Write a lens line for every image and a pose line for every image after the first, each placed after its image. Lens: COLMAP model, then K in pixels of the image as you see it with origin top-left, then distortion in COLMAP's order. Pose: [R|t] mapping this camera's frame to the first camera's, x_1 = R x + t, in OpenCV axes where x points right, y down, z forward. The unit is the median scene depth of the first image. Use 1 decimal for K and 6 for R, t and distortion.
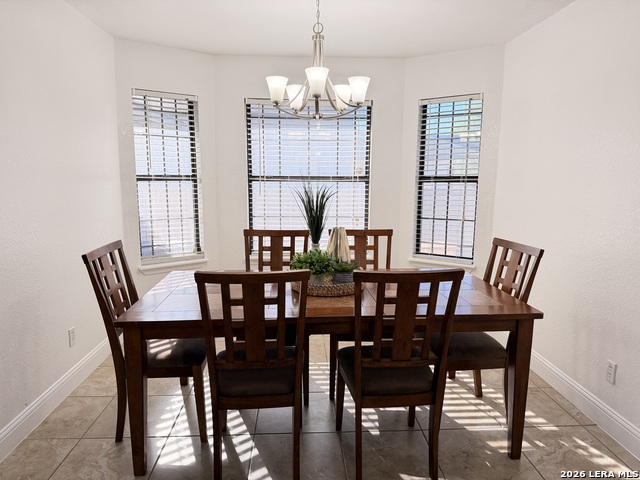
lens RADIAL K [[439.8, 0, 319.2], [0, 439.8, 243.8], [0, 0, 1]] dist [0.002924, 0.000195]
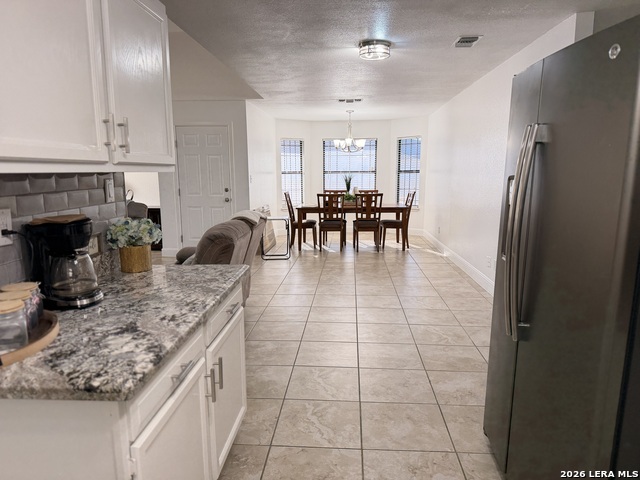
lens RADIAL K [[439.8, 0, 318.4], [0, 439.8, 239.5], [0, 0, 1]] dist [0.002924, 0.000195]
pose [[0.991637, 0.005435, -0.128947, 0.122890], [-0.004902, 0.999978, 0.004449, 0.212245], [0.128969, -0.003780, 0.991641, -1.424760]]
